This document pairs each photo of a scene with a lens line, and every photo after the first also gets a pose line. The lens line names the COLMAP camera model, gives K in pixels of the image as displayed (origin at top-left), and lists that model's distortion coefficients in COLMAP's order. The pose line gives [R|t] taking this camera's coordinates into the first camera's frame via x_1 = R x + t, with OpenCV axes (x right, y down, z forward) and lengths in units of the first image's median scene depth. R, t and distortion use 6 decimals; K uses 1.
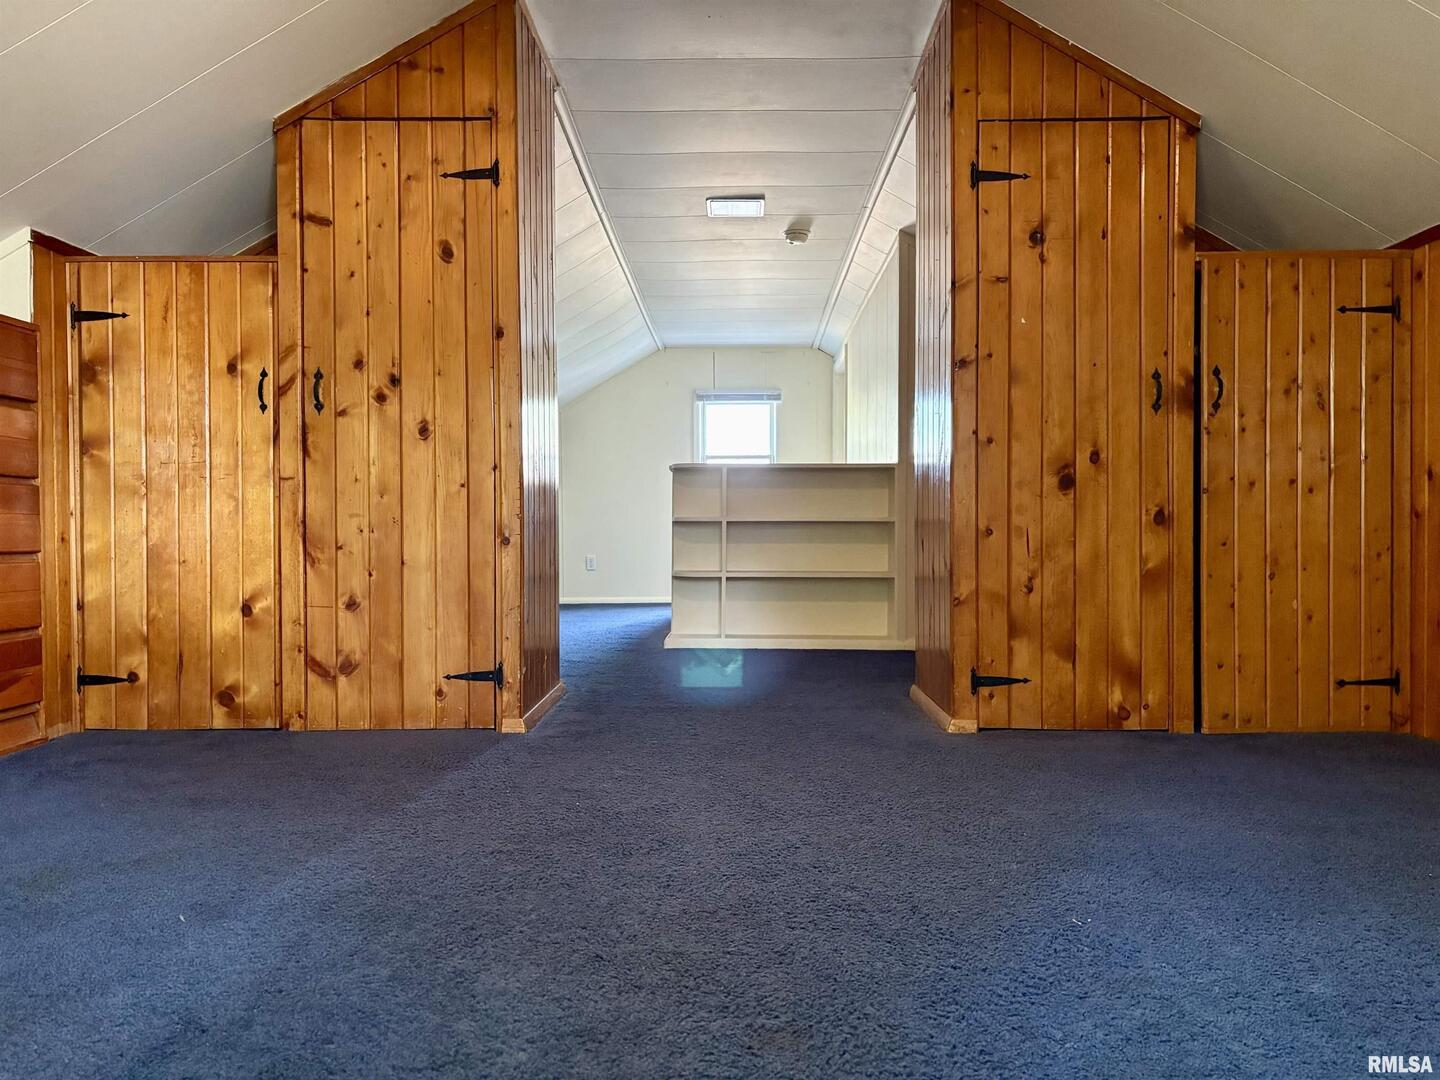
lens RADIAL K [[1089.5, 0, 721.8], [0, 1089.5, 543.3], [0, 0, 1]] dist [0.000355, 0.001672]
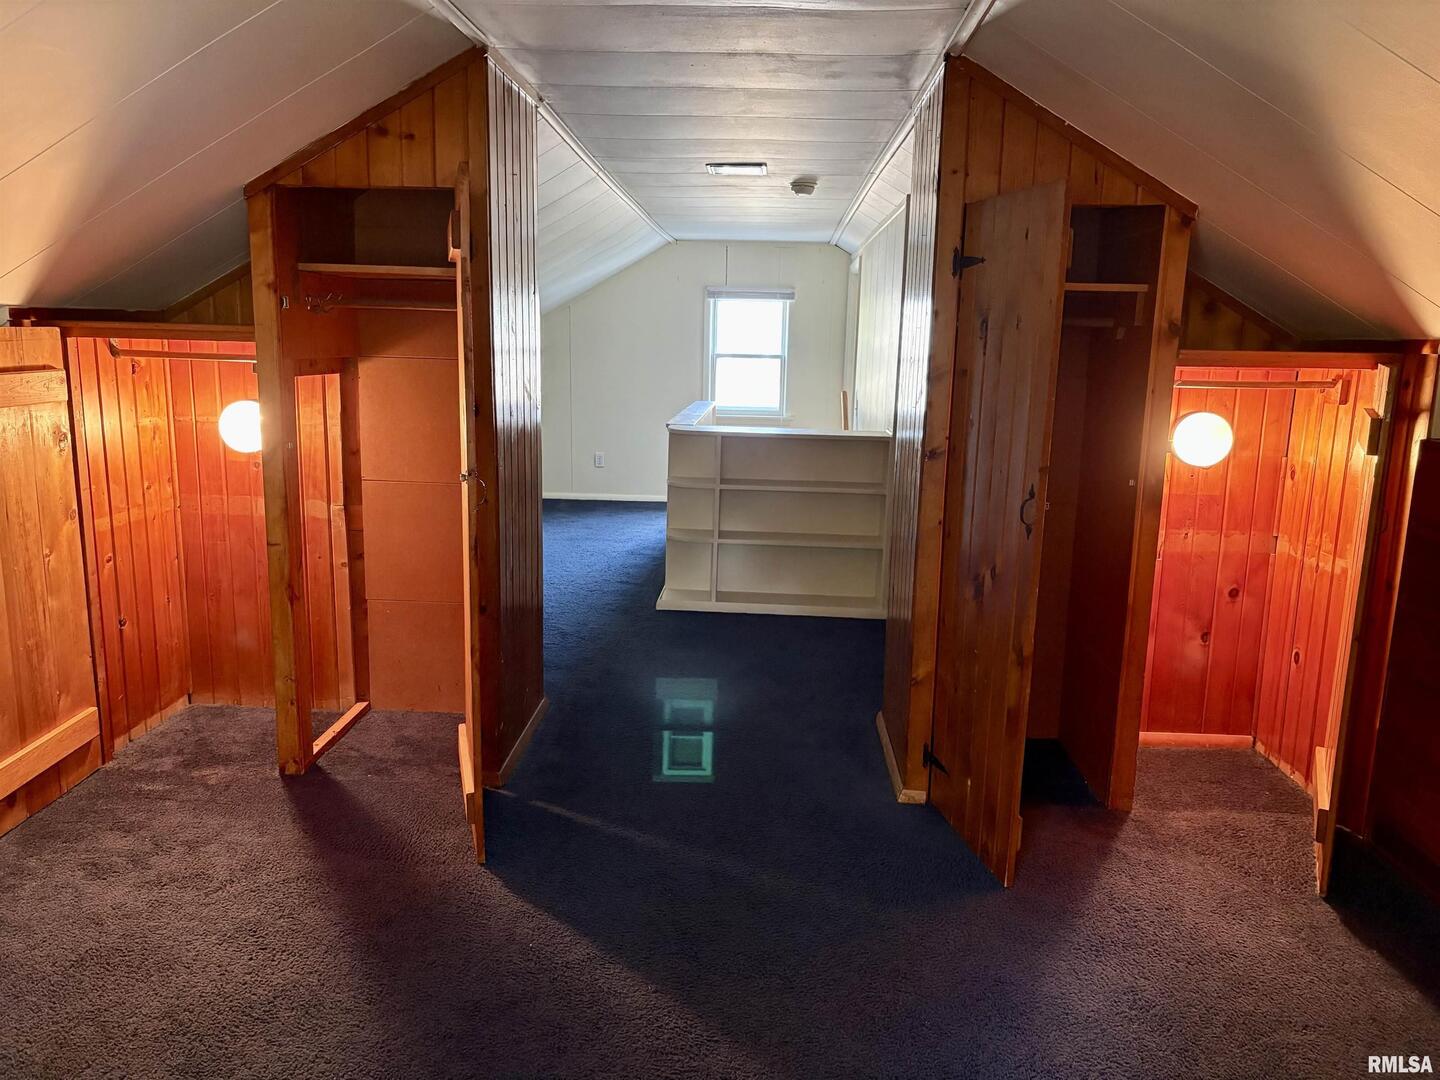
lens RADIAL K [[1089.5, 0, 717.5], [0, 1089.5, 538.3], [0, 0, 1]] dist [0.000355, 0.001672]
pose [[0.999201, 0.030960, -0.025284, 0.030949], [-0.026143, 0.984650, 0.172572, -0.158938], [0.030239, -0.171773, 0.984672, -0.004722]]
